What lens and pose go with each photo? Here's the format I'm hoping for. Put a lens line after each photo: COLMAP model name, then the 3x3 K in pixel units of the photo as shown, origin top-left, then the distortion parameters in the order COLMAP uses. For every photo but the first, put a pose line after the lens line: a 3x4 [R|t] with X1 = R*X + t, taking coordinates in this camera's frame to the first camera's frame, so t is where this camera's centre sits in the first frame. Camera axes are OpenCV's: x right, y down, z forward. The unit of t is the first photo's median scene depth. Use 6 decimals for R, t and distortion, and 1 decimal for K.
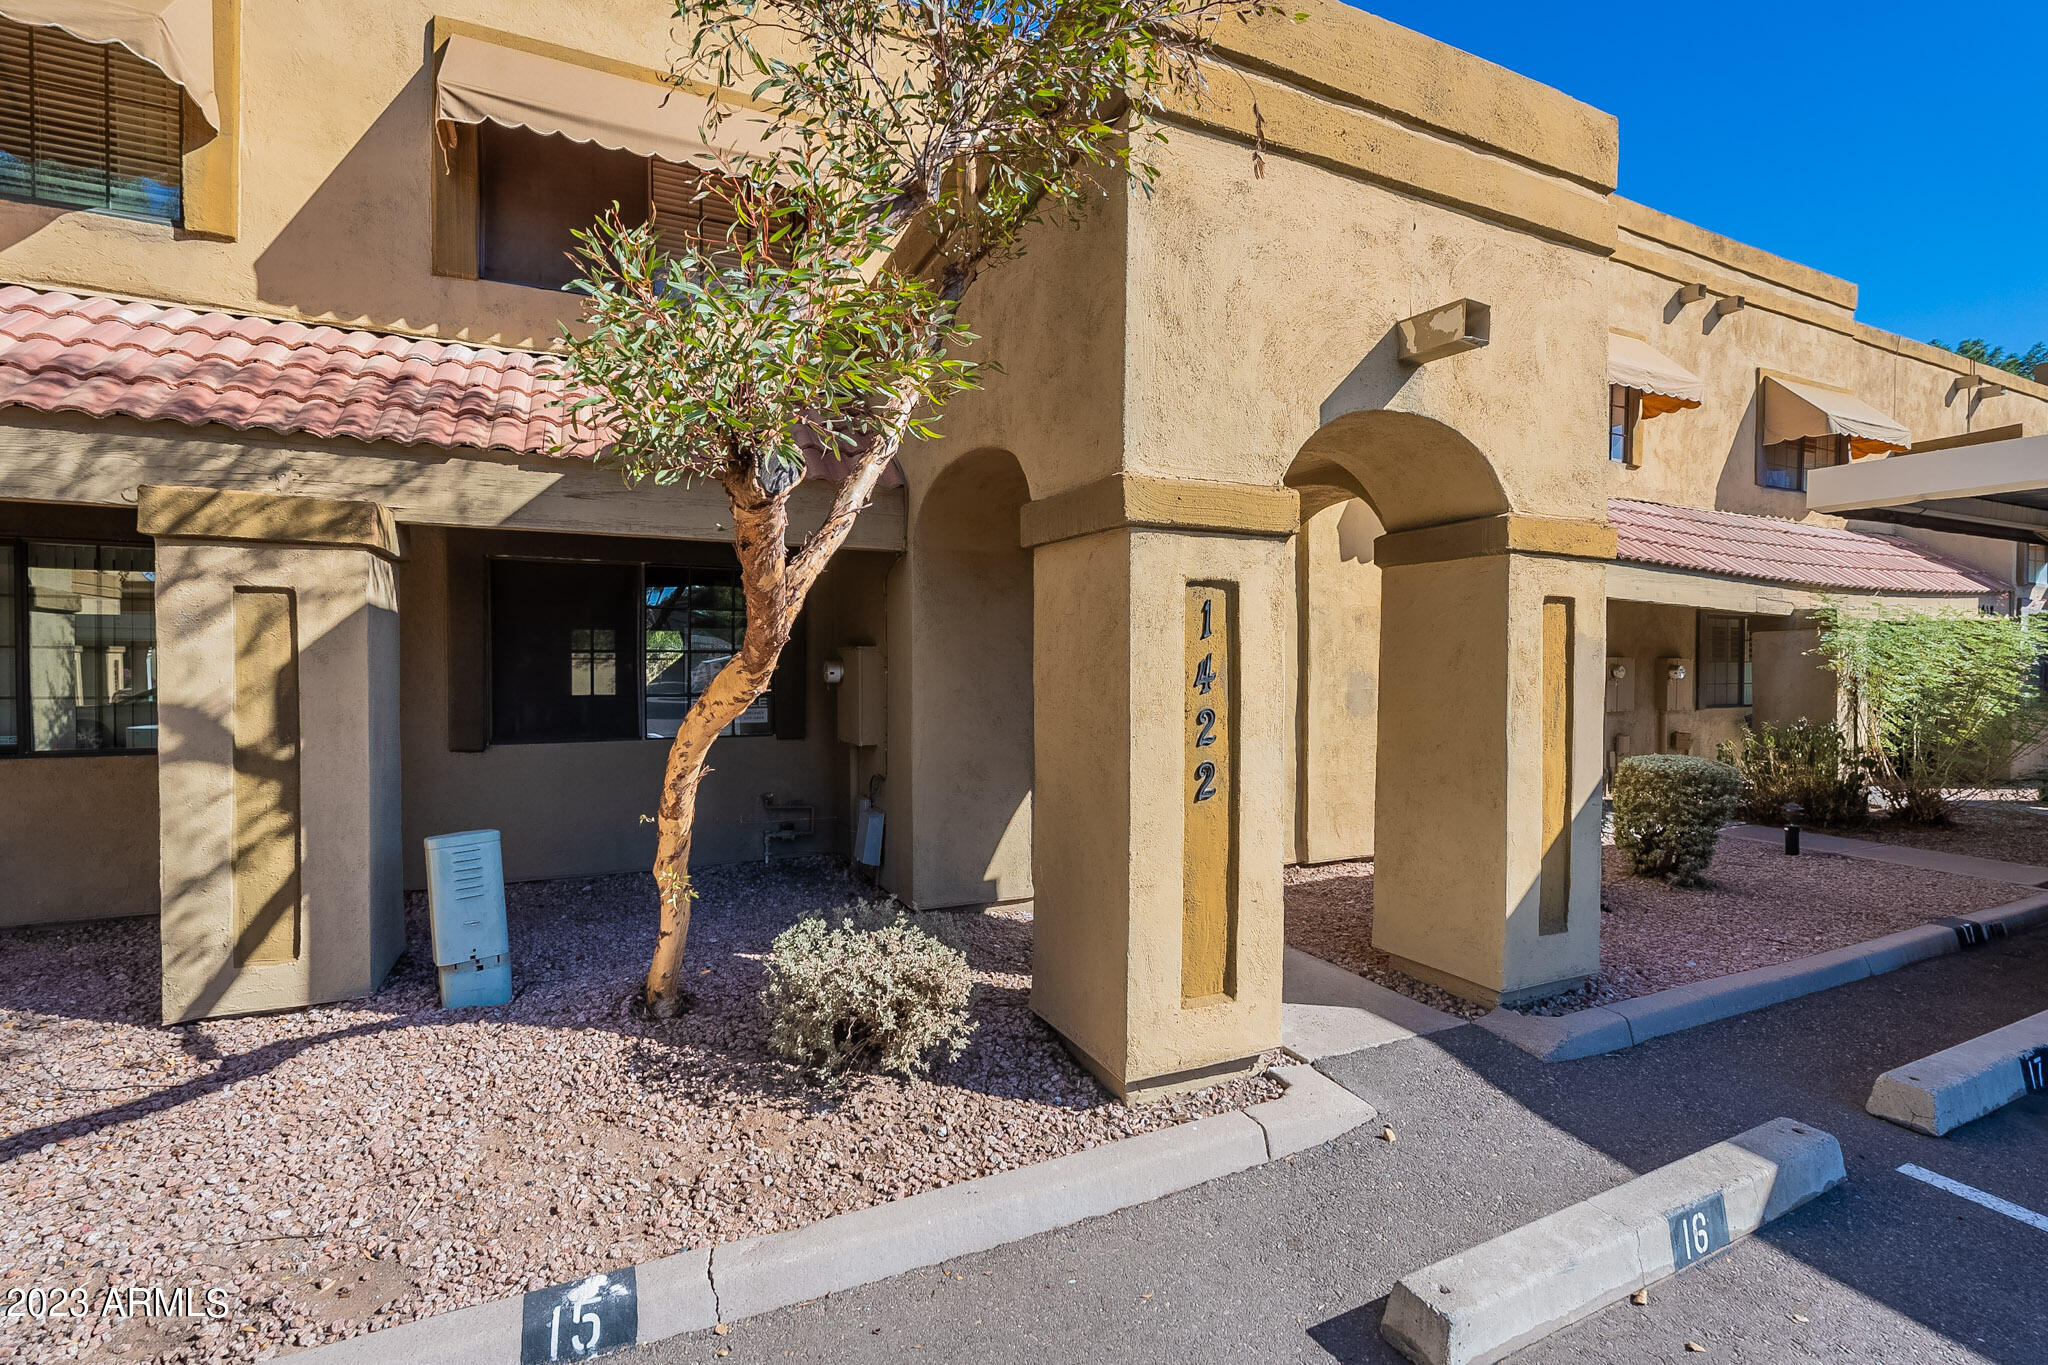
lens RADIAL K [[897.4, 0, 1022.5], [0, 897.4, 674.9], [0, 0, 1]] dist [-0.002577, 0.000174]
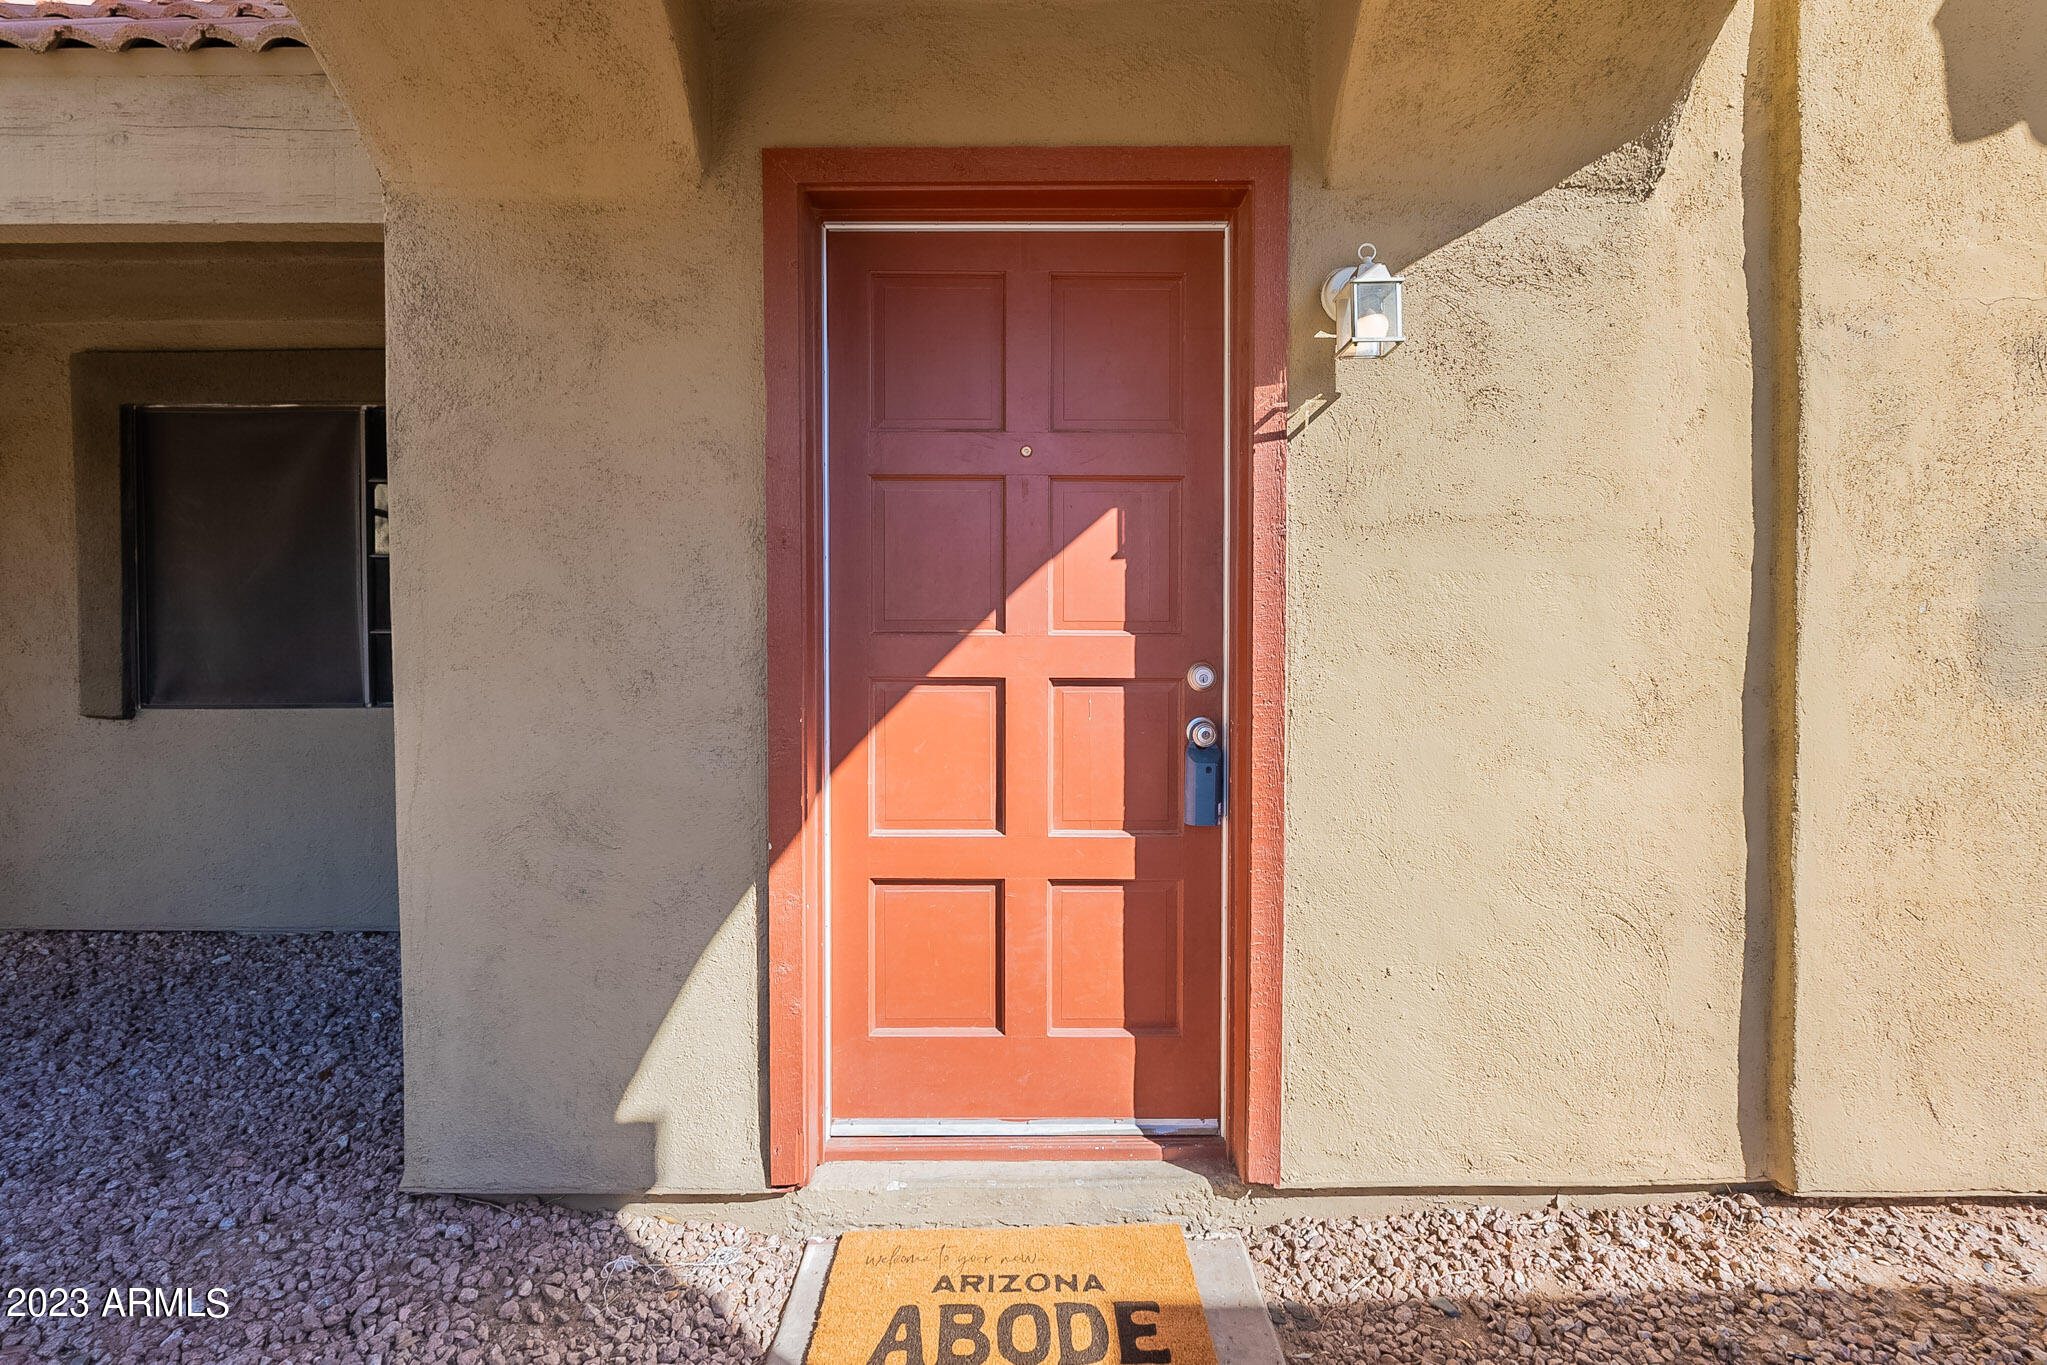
lens RADIAL K [[897.0, 0, 1022.0], [0, 897.0, 674.9], [0, 0, 1]] dist [-0.002577, 0.000174]
pose [[0.902751, 0.001447, -0.430161, 0.216012], [0.000886, 0.999986, 0.005222, 0.038734], [0.430162, -0.005095, 0.902737, 0.628108]]
